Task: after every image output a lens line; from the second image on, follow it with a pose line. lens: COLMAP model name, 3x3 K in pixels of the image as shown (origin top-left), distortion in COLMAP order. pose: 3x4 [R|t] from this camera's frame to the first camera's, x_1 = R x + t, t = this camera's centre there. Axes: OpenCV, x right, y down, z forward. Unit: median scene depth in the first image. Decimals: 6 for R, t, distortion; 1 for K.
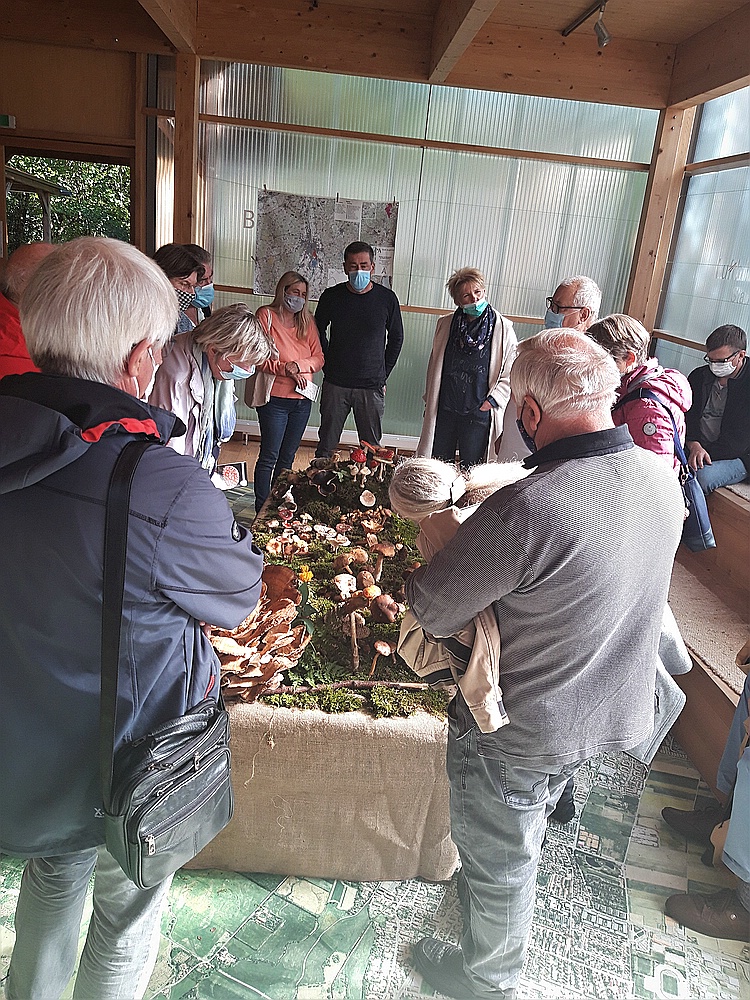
lens RADIAL K [[795.3, 0, 375.0], [0, 795.3, 500.0], [0, 0, 1]] dist [0.011075, -0.054854]
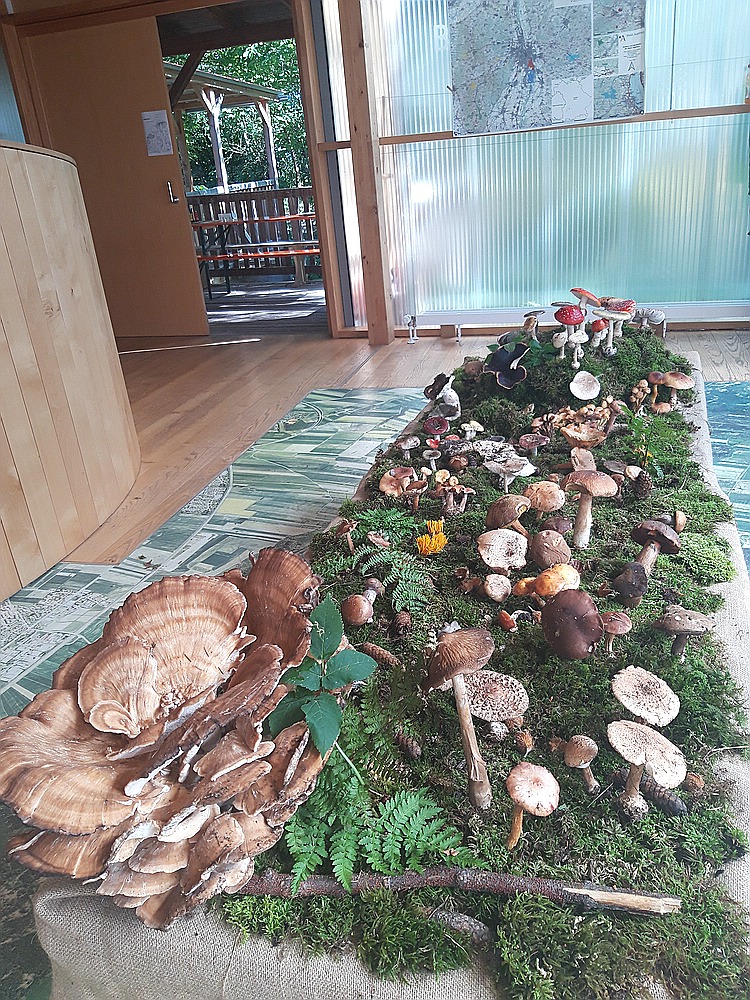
lens RADIAL K [[795.3, 0, 375.0], [0, 795.3, 500.0], [0, 0, 1]] dist [0.011075, -0.054854]
pose [[0.936078, -0.047712, -0.348543, 0.046777], [0.085016, 0.992075, 0.092520, 0.014586], [0.341367, -0.116238, 0.932715, 0.430145]]
